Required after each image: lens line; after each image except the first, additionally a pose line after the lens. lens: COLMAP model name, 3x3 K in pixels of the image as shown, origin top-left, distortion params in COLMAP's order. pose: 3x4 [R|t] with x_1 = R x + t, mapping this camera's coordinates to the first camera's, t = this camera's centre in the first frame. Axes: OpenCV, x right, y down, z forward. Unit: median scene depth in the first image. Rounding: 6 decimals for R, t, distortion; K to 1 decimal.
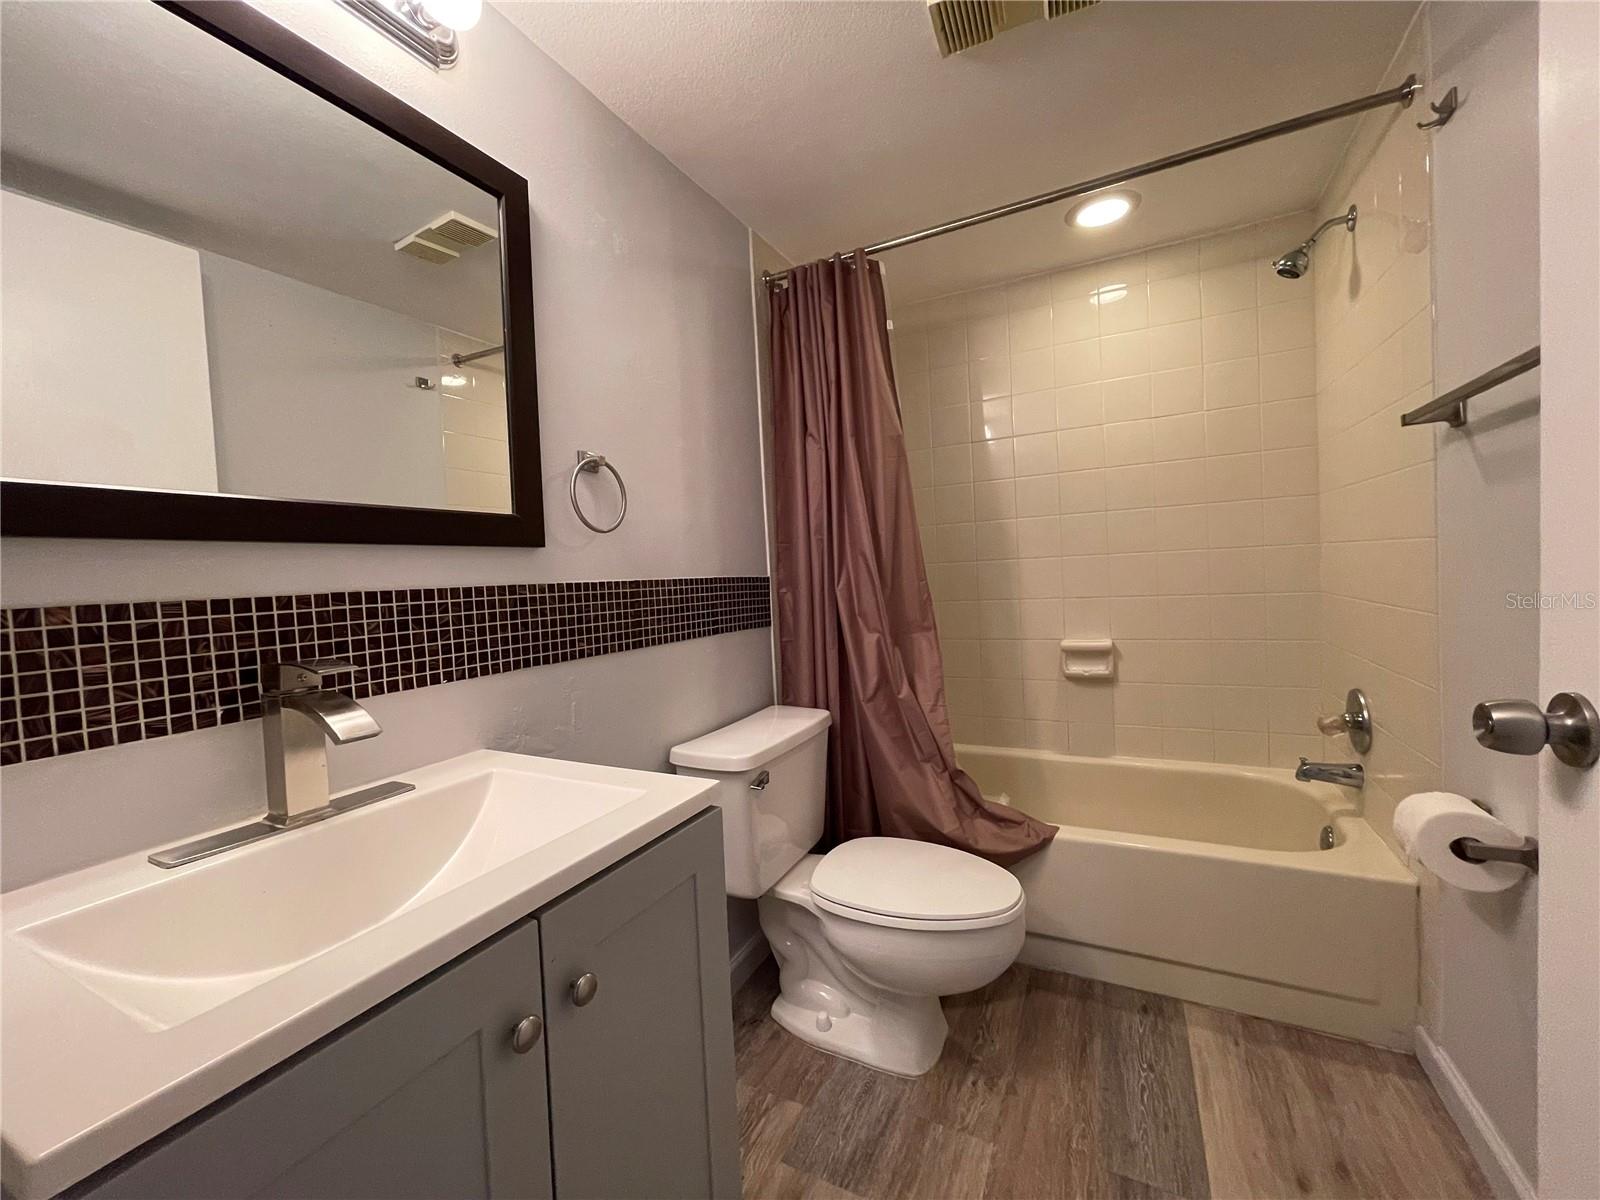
lens RADIAL K [[645.5, 0, 801.0], [0, 645.5, 594.7], [0, 0, 1]] dist [-0.000286, 0.000695]
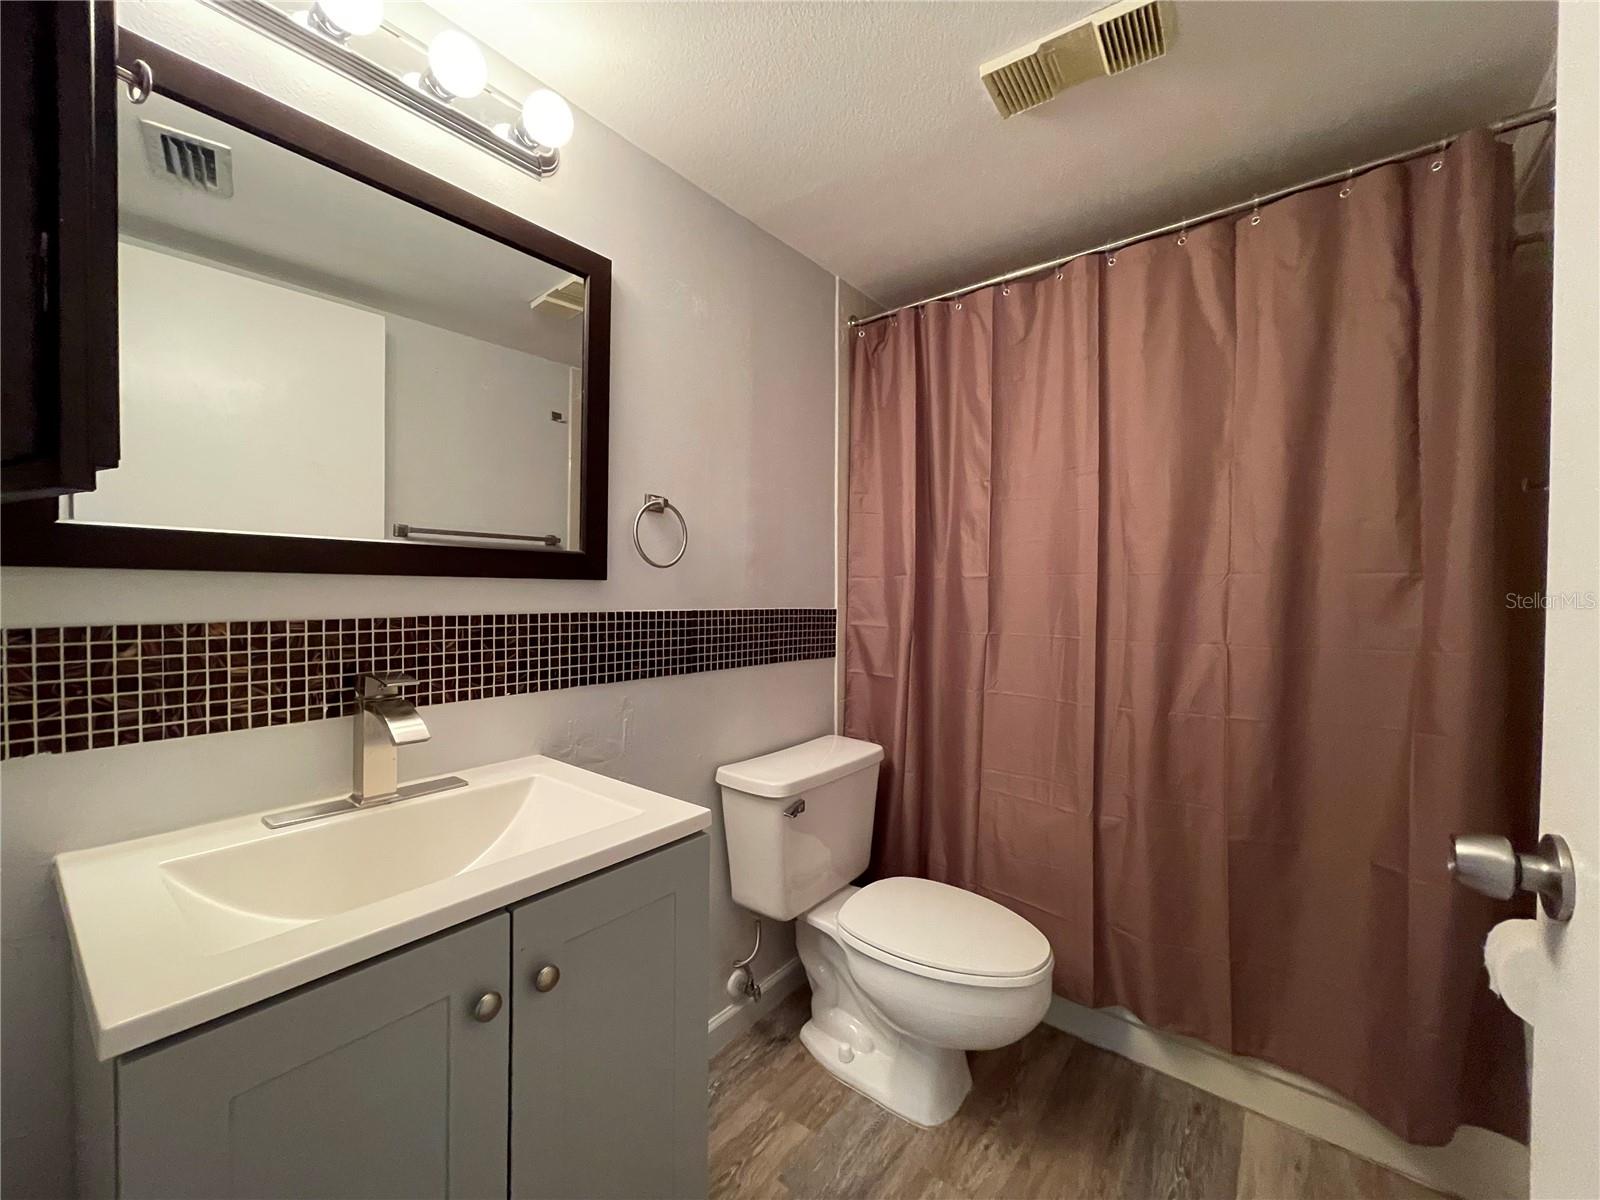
lens RADIAL K [[645.5, 0, 796.3], [0, 645.5, 596.1], [0, 0, 1]] dist [-0.000286, 0.000695]
pose [[0.978815, 0.056951, -0.196664, 0.140543], [-0.061371, 0.997980, -0.016448, -0.043446], [0.195330, 0.028169, 0.980333, -0.039777]]
